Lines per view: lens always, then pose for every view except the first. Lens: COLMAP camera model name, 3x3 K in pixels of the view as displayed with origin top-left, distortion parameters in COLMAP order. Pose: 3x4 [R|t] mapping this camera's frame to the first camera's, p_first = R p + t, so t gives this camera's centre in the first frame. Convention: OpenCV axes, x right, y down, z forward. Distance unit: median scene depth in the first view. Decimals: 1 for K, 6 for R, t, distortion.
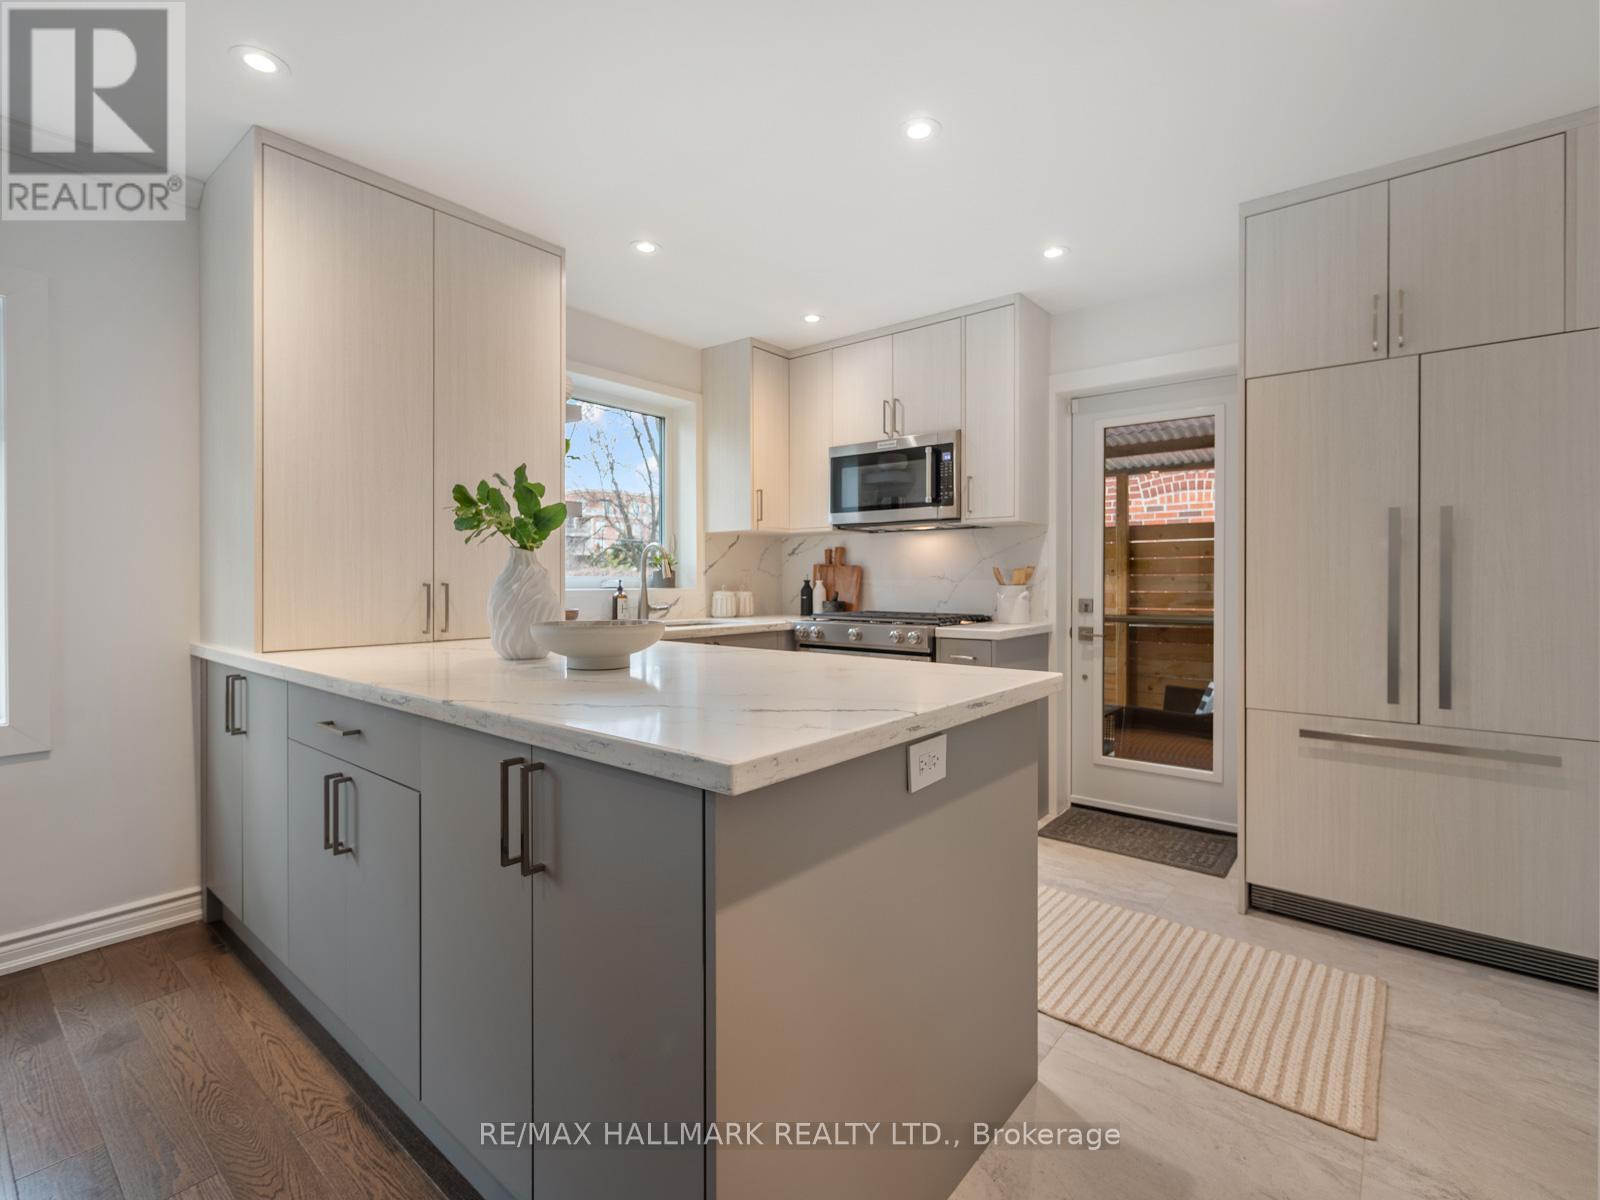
lens RADIAL K [[749.2, 0, 799.9], [0, 749.2, 582.3], [0, 0, 1]] dist [-0.000662, 0.000667]
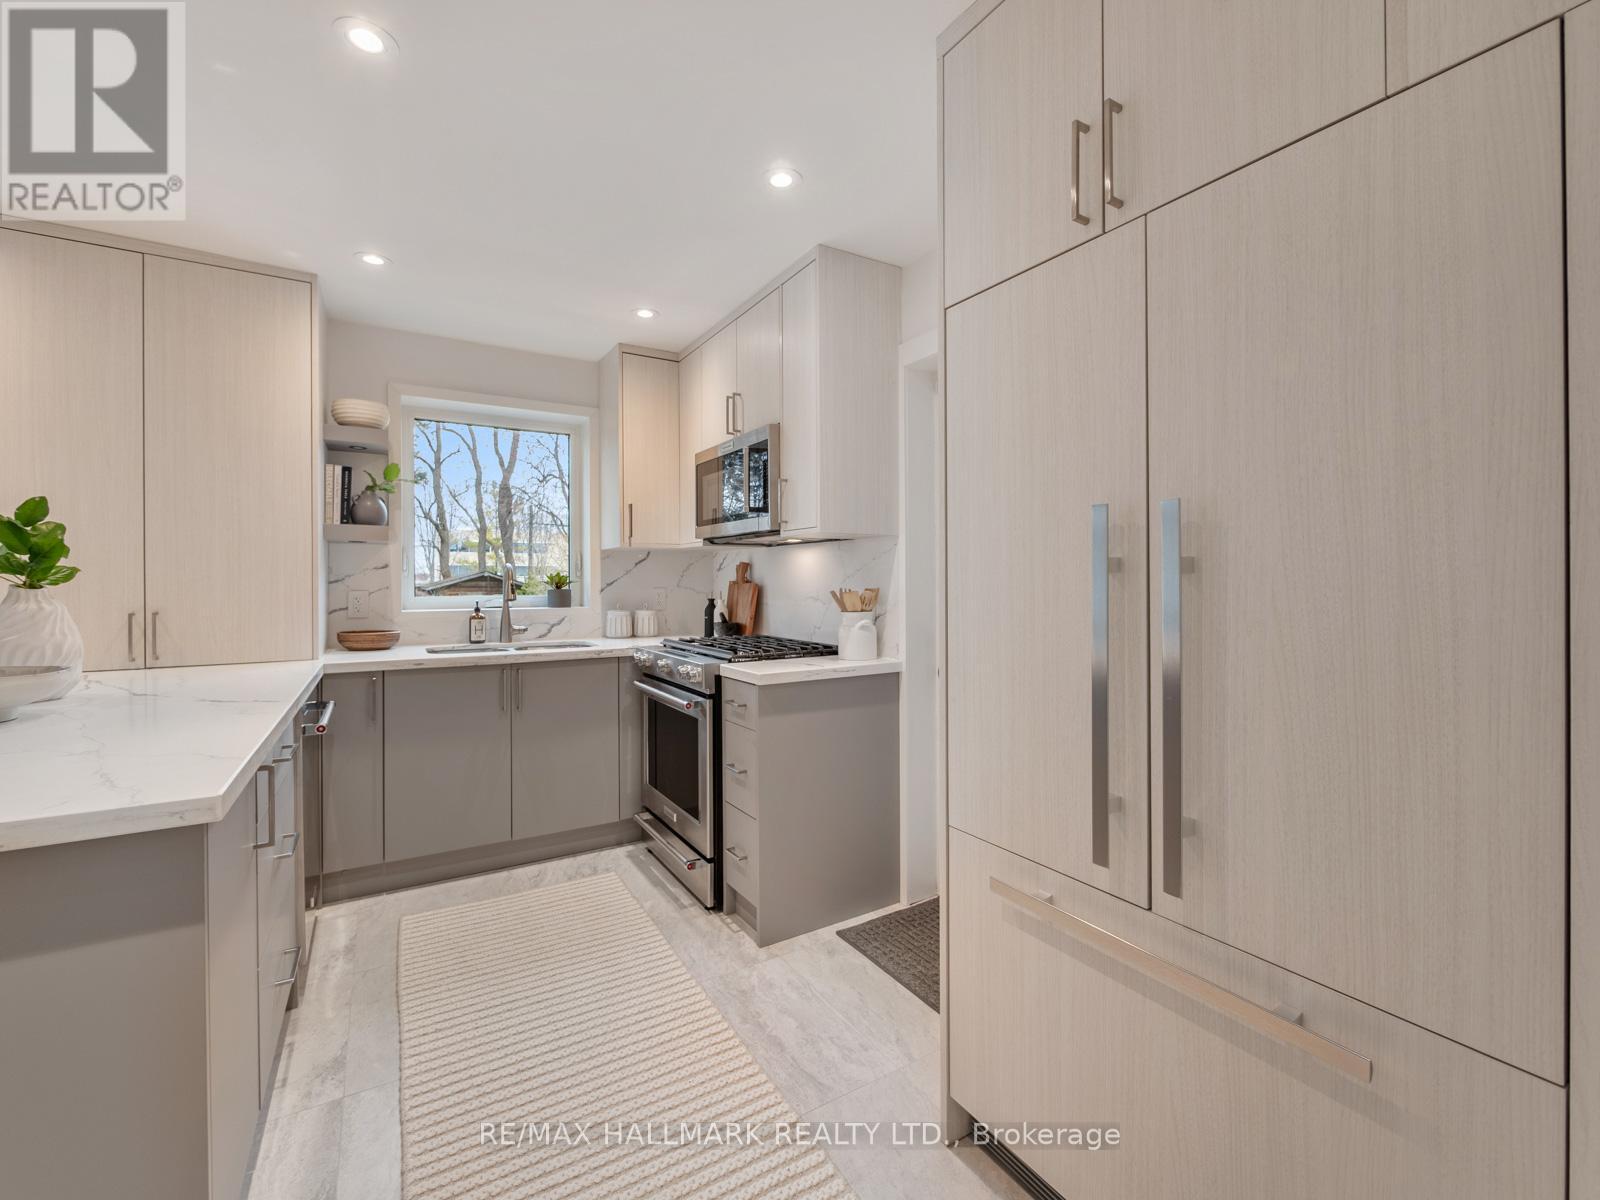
lens RADIAL K [[685.7, 0, 791.4], [0, 685.7, 584.4], [0, 0, 1]] dist [-0.000829, 0.000040]
pose [[0.940133, -0.001312, -0.340804, 0.416615], [0.002560, 0.999992, 0.003213, -0.024375], [0.340797, -0.003894, 0.940129, 0.252662]]
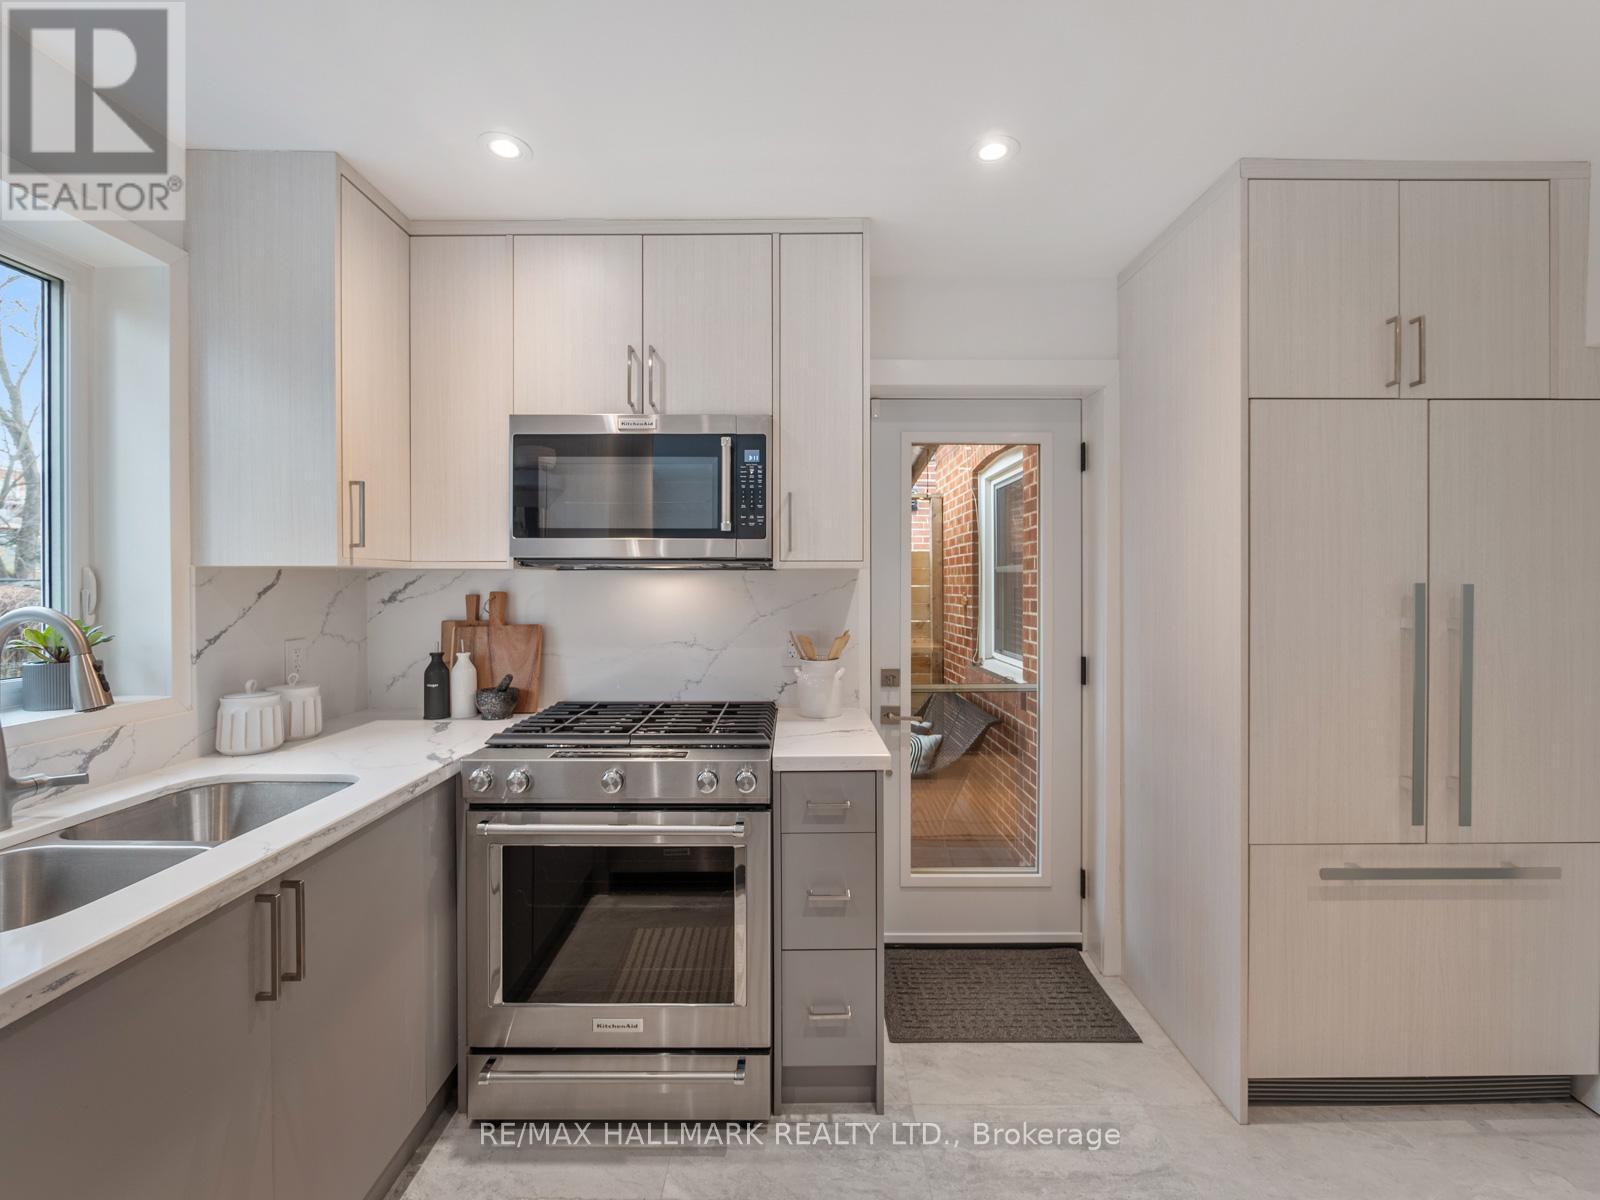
lens RADIAL K [[678.3, 0, 796.5], [0, 678.3, 584.3], [0, 0, 1]] dist [-0.003674, 0.000046]
pose [[0.776780, -0.002977, 0.629765, -0.105013], [0.002348, 0.999996, 0.001831, -0.056734], [-0.629768, 0.000057, 0.776783, 0.476352]]
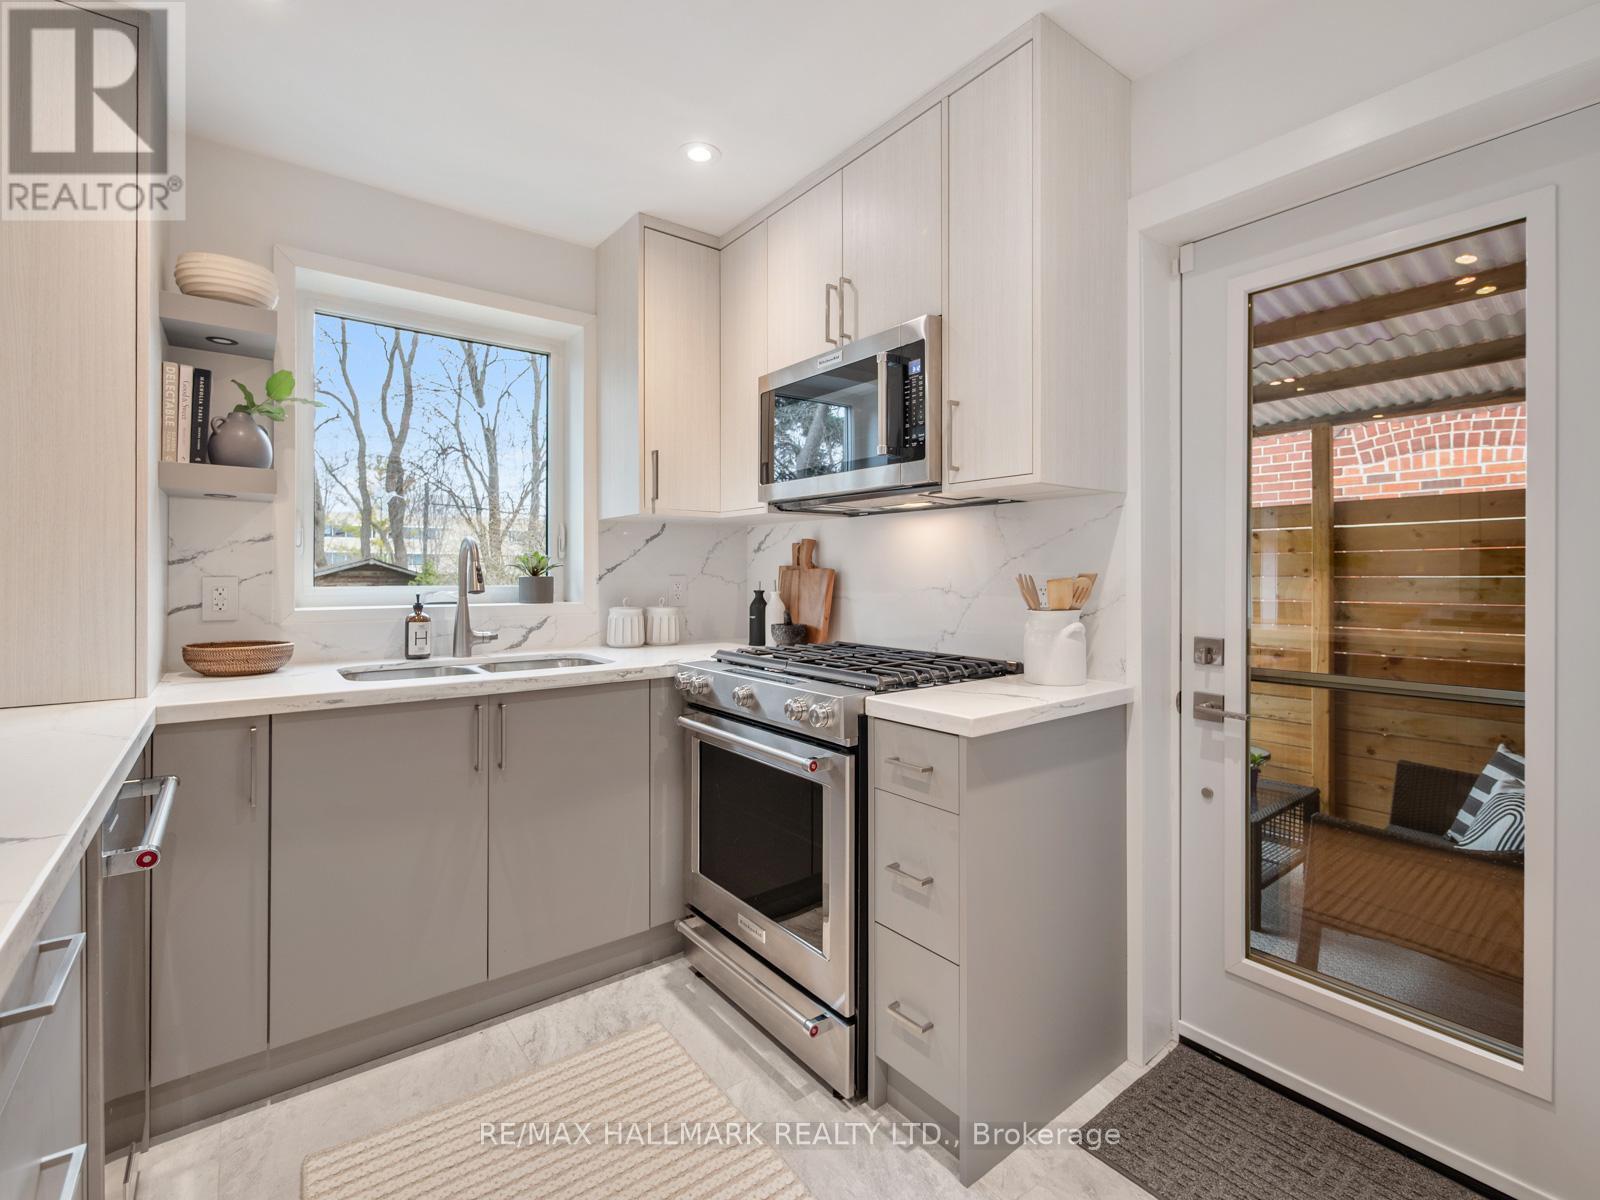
lens RADIAL K [[734.1, 0, 798.0], [0, 734.1, 572.2], [0, 0, 1]] dist [0.001453, 0.000117]
pose [[0.972860, 0.000157, -0.231394, 0.203410], [-0.000689, 0.999997, -0.002217, -0.018416], [0.231393, 0.002316, 0.972858, 0.408618]]
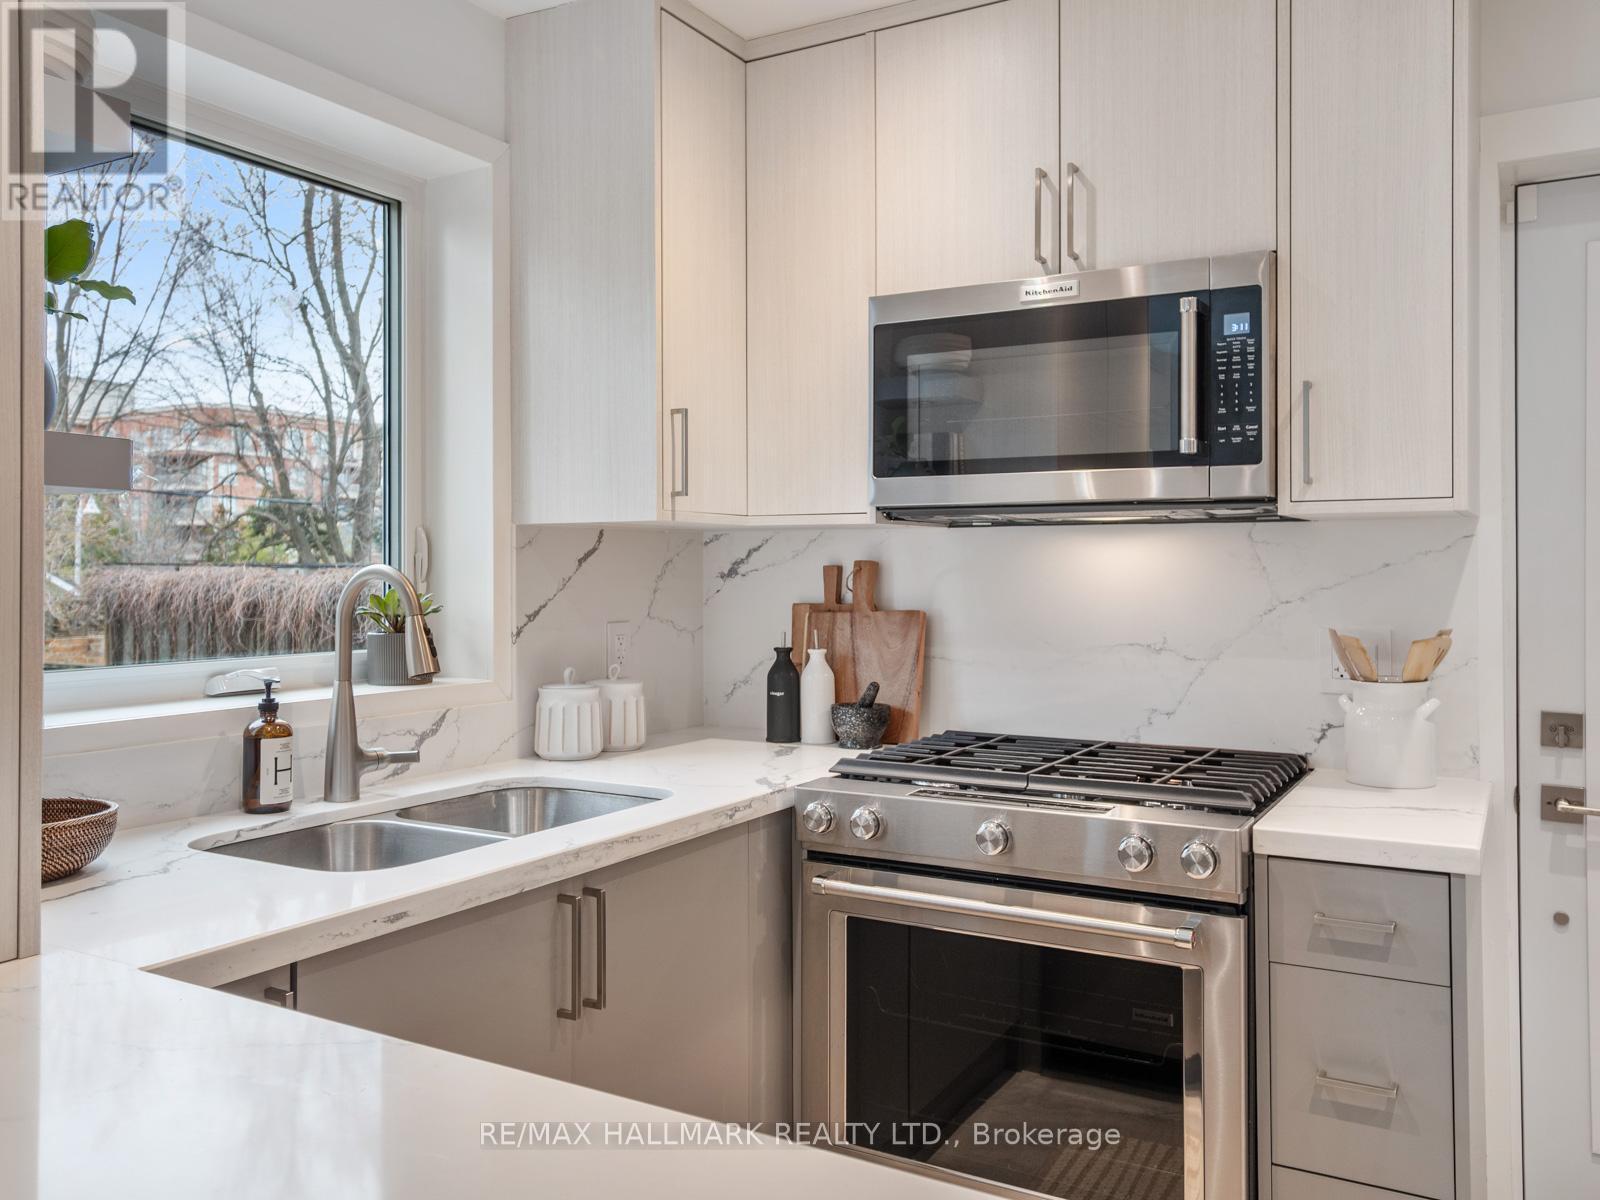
lens RADIAL K [[1285.2, 0, 805.4], [0, 1285.2, 562.1], [0, 0, 1]] dist [0.012509, 0.005788]
pose [[0.987055, -0.000198, 0.160383, -0.090445], [0.001532, 0.999965, -0.008190, -0.043760], [-0.160375, 0.008330, 0.987021, 0.371300]]
